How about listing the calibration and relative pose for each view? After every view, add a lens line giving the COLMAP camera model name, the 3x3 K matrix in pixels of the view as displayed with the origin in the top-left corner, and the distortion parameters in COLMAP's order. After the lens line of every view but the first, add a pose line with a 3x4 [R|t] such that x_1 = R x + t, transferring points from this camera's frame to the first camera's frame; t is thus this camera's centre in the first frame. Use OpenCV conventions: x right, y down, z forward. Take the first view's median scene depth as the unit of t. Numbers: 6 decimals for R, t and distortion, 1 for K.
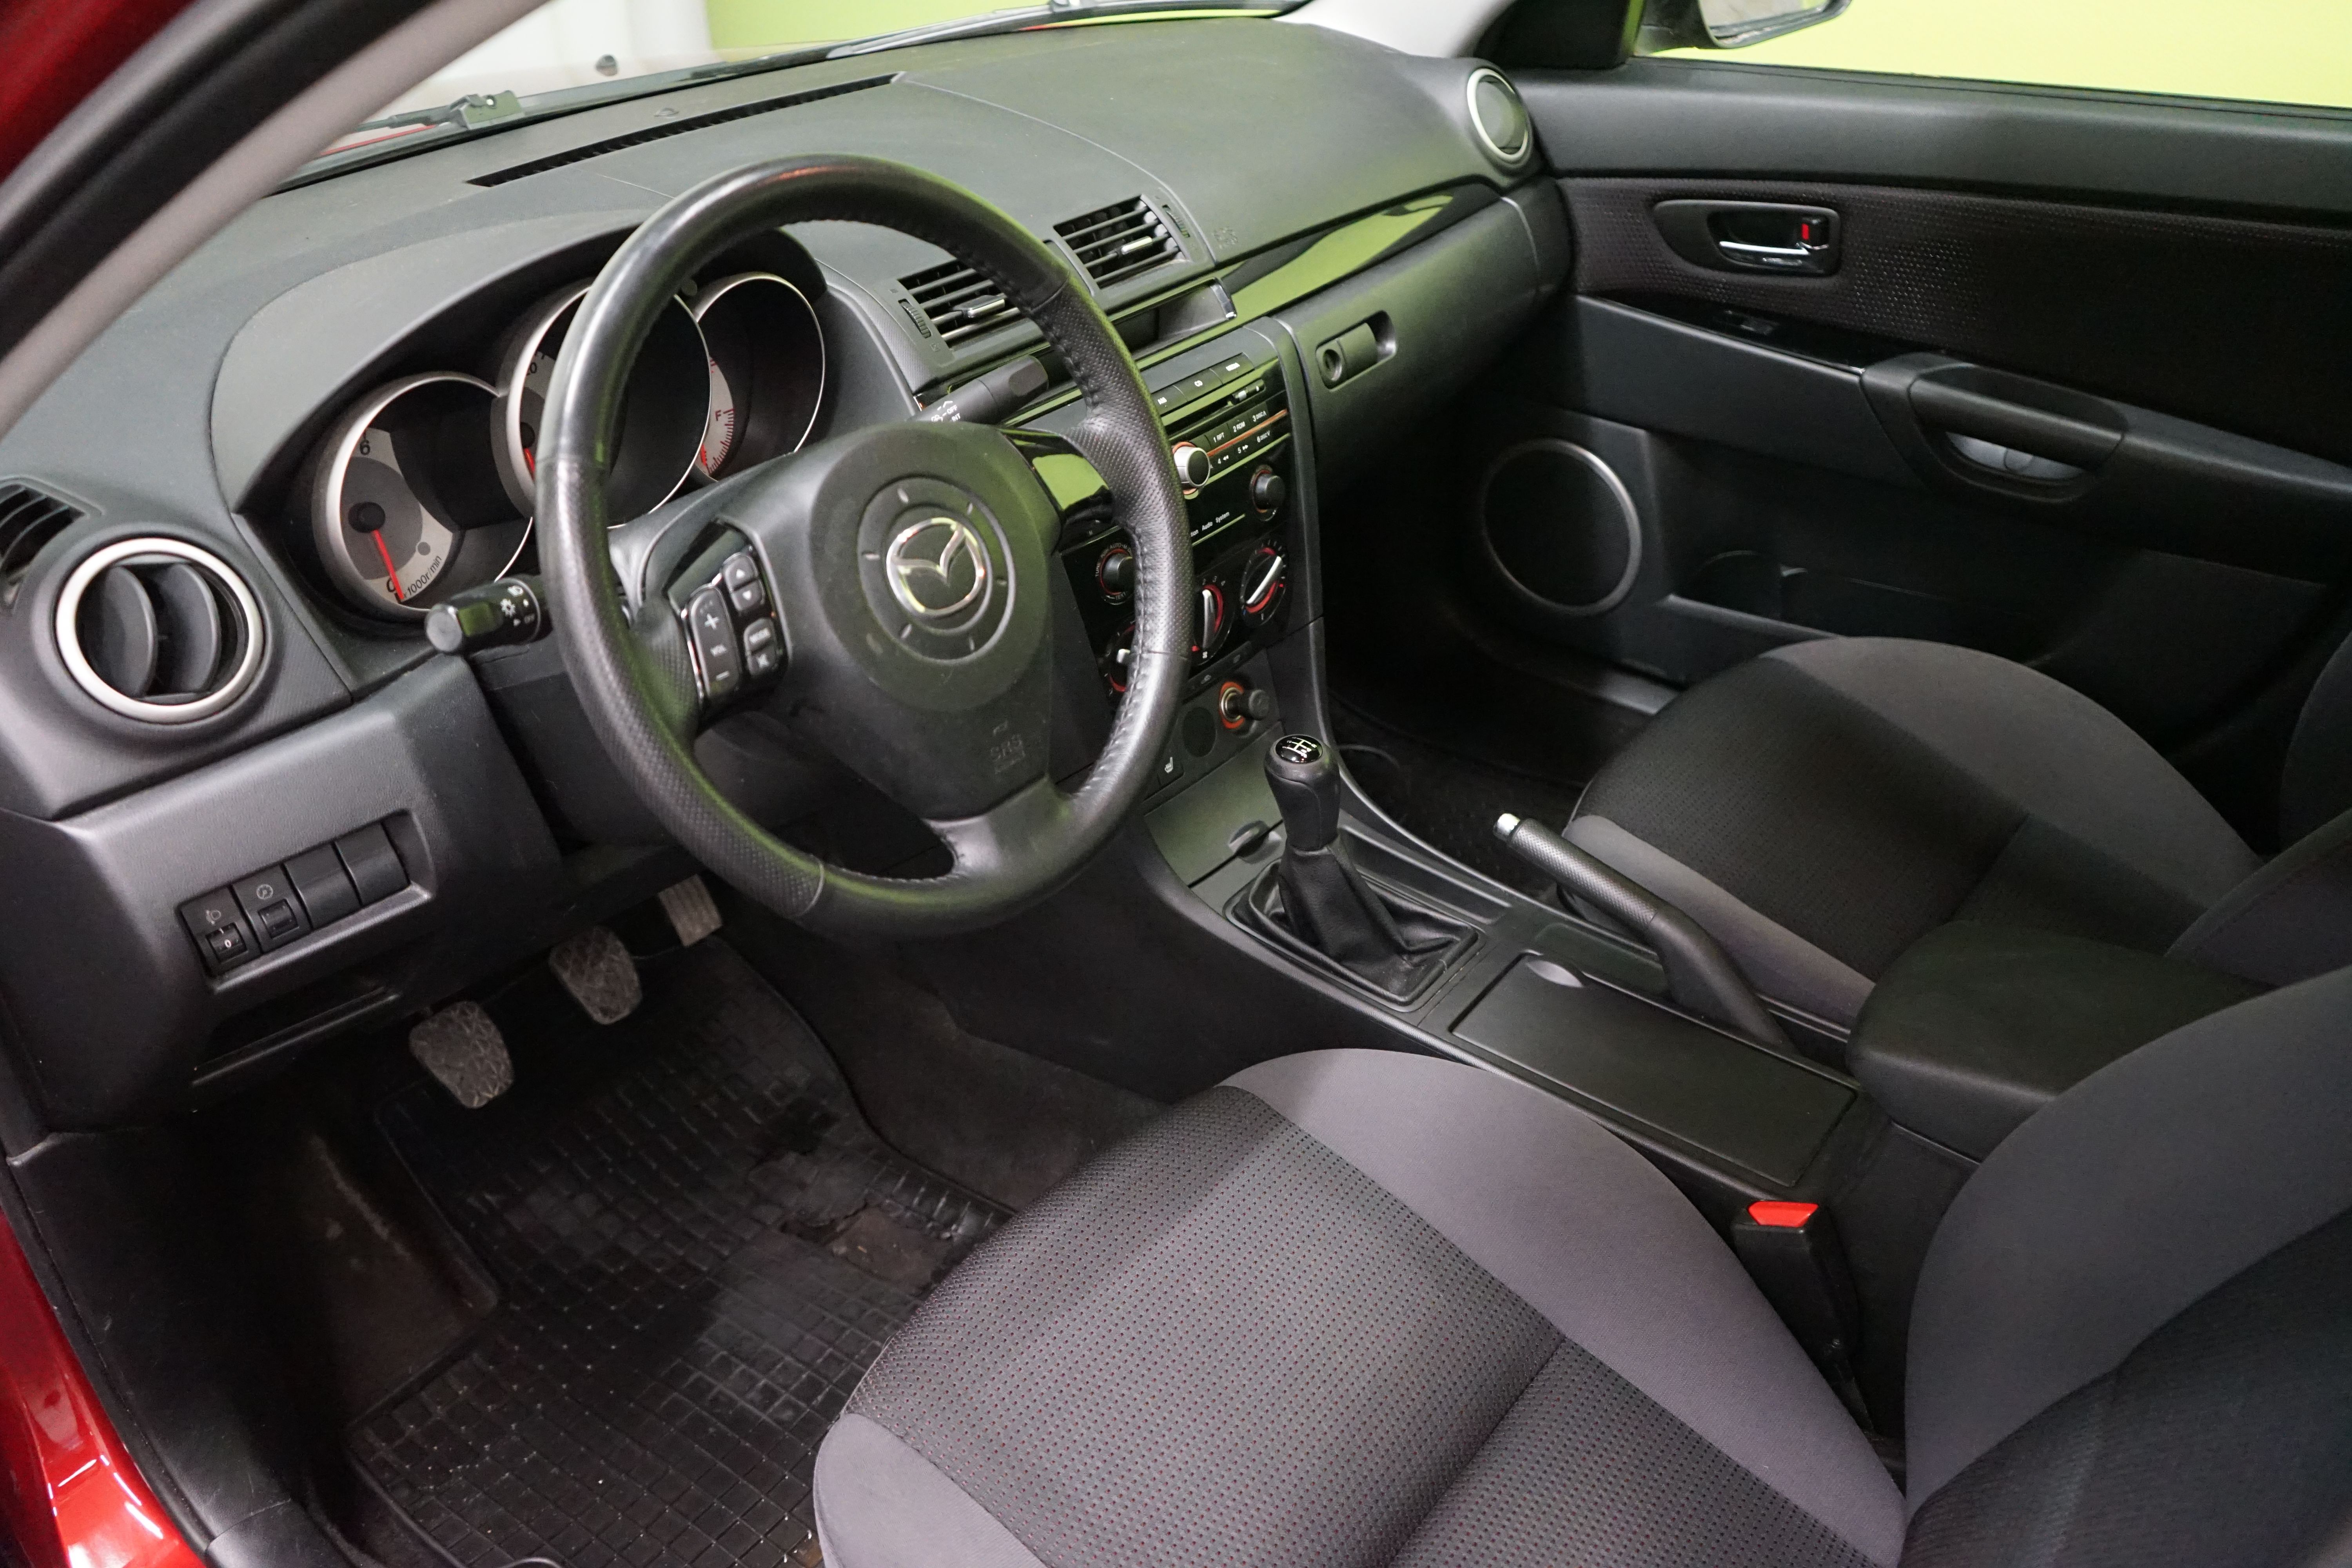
lens RADIAL K [[1781.6, 0, 1176.0], [0, 1781.6, 784.0], [0, 0, 1]] dist [-0.035771, 0.000039]
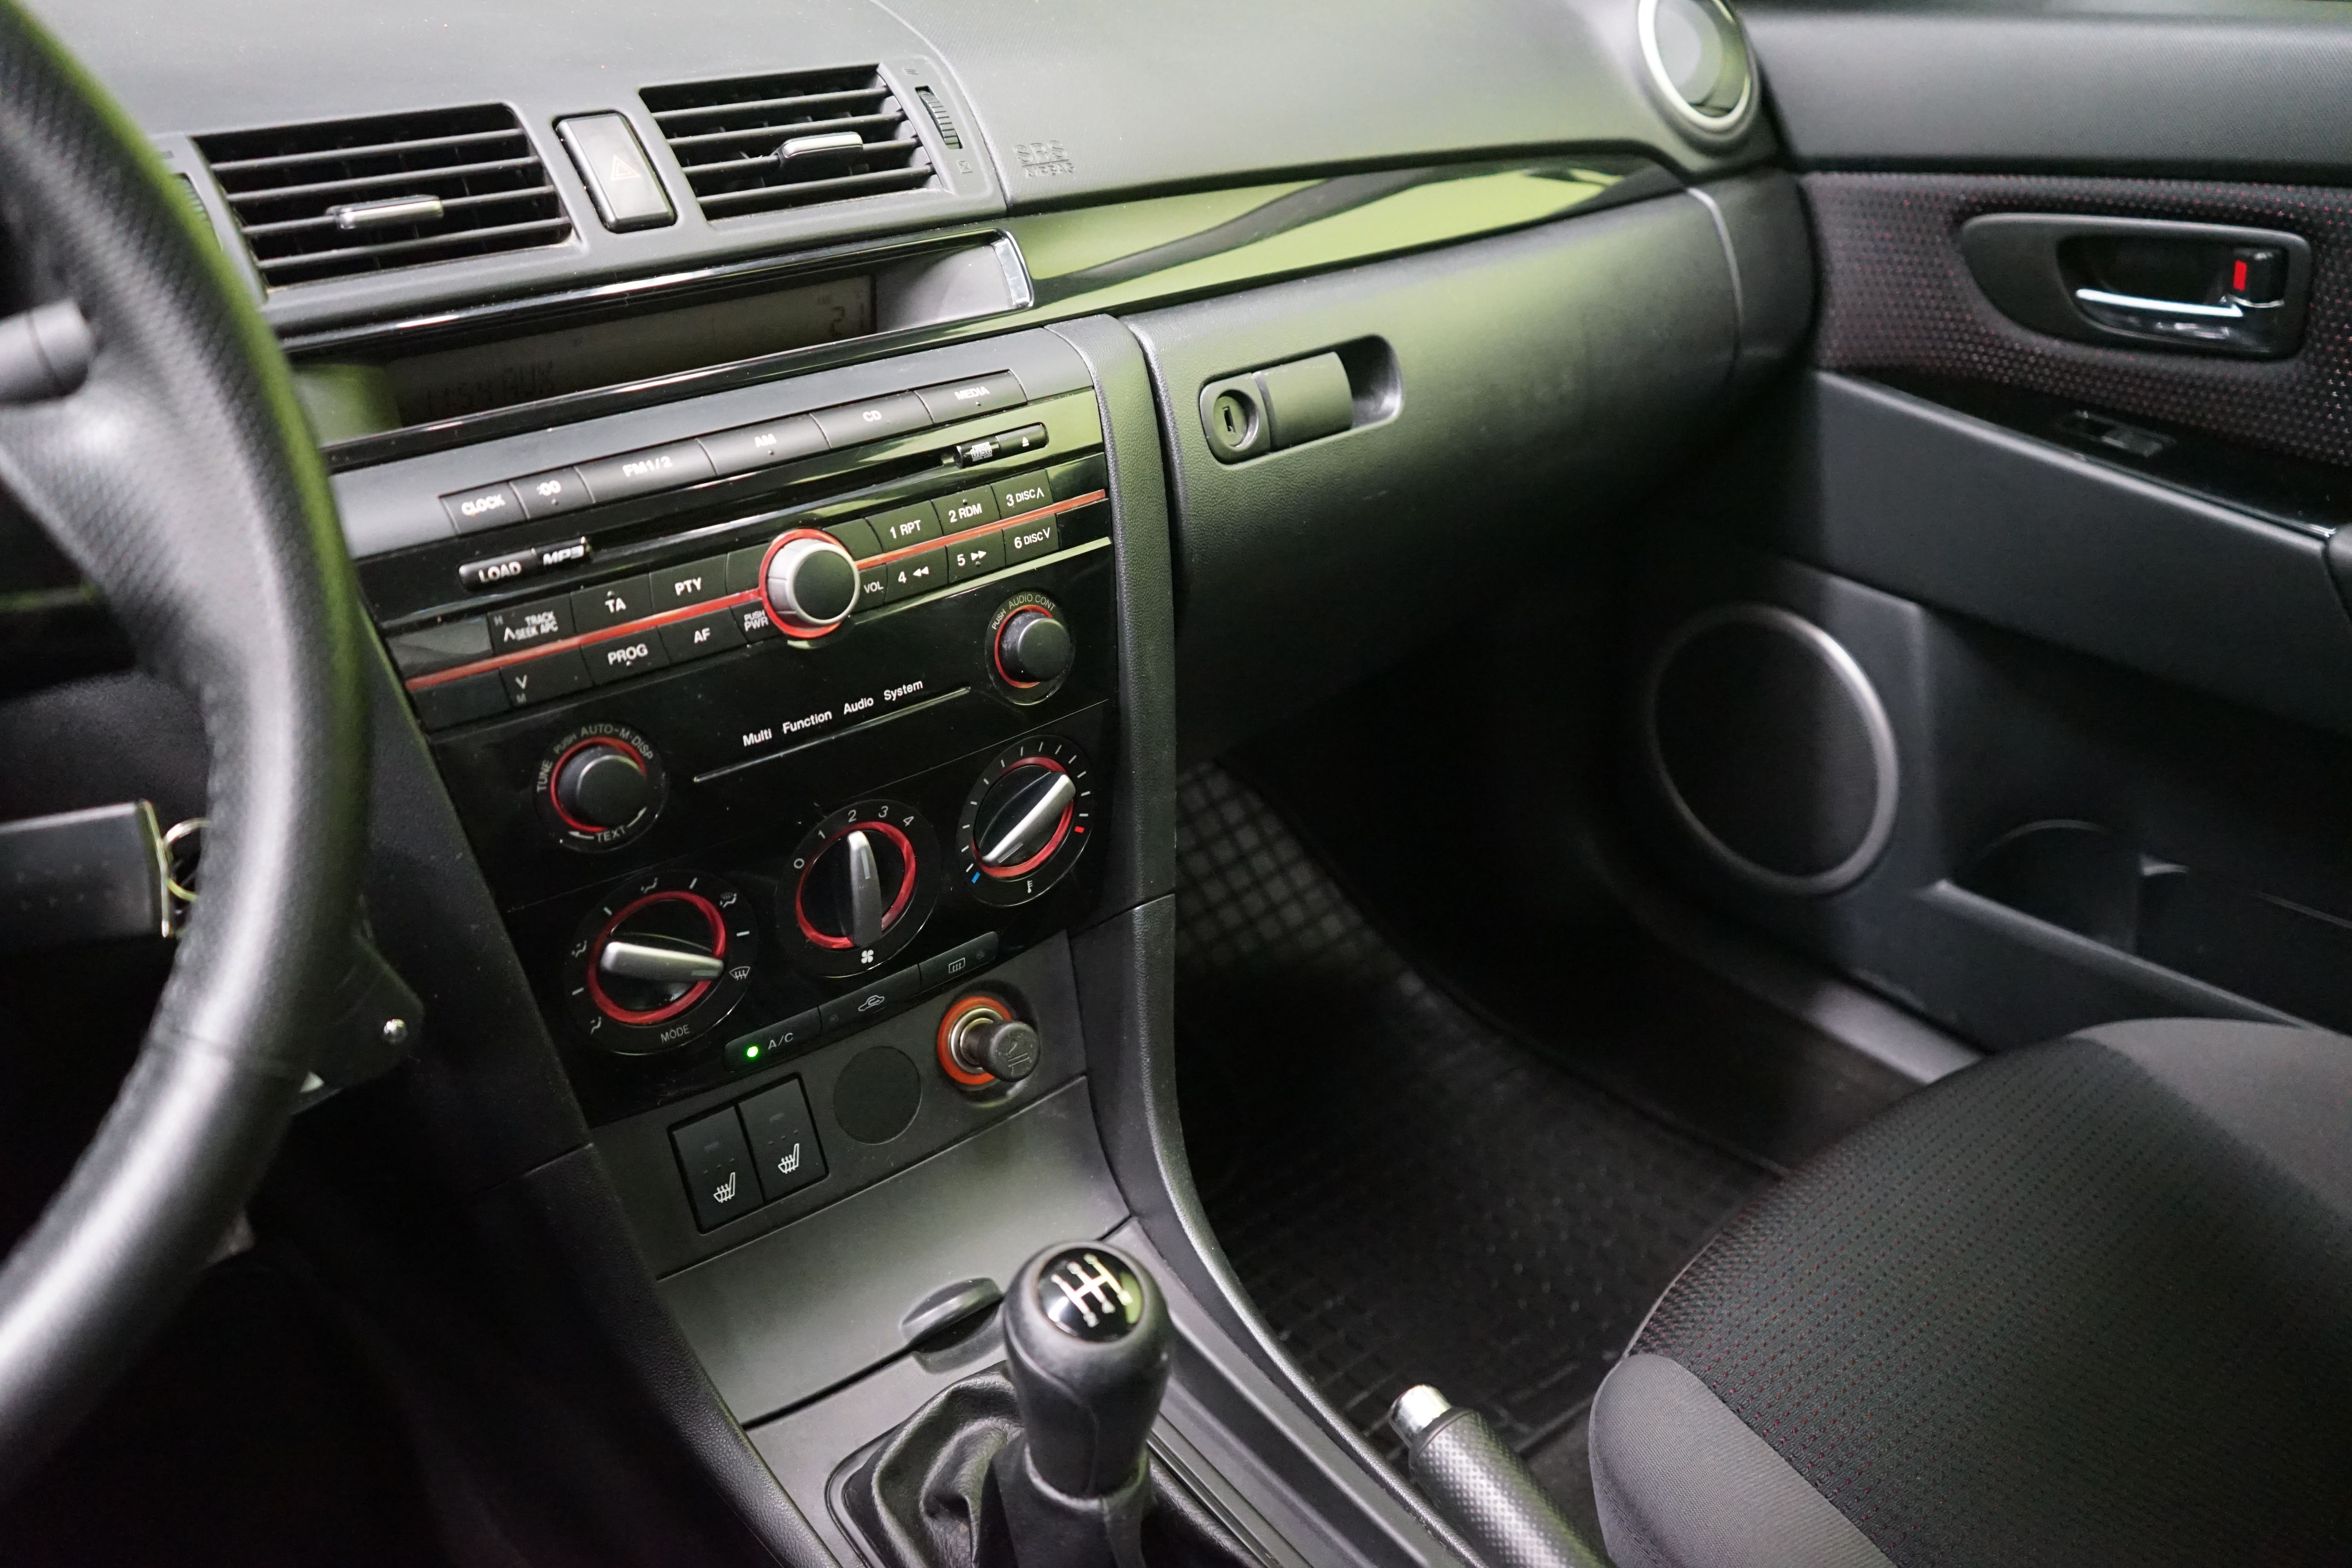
lens RADIAL K [[1846.6, 0, 1176.0], [0, 1846.6, 784.0], [0, 0, 1]] dist [-0.004630, -0.011727]
pose [[0.979211, 0.114052, -0.167744, 0.147705], [-0.125531, 0.990306, -0.059462, -0.081145], [0.159336, 0.079283, 0.984036, 0.401813]]
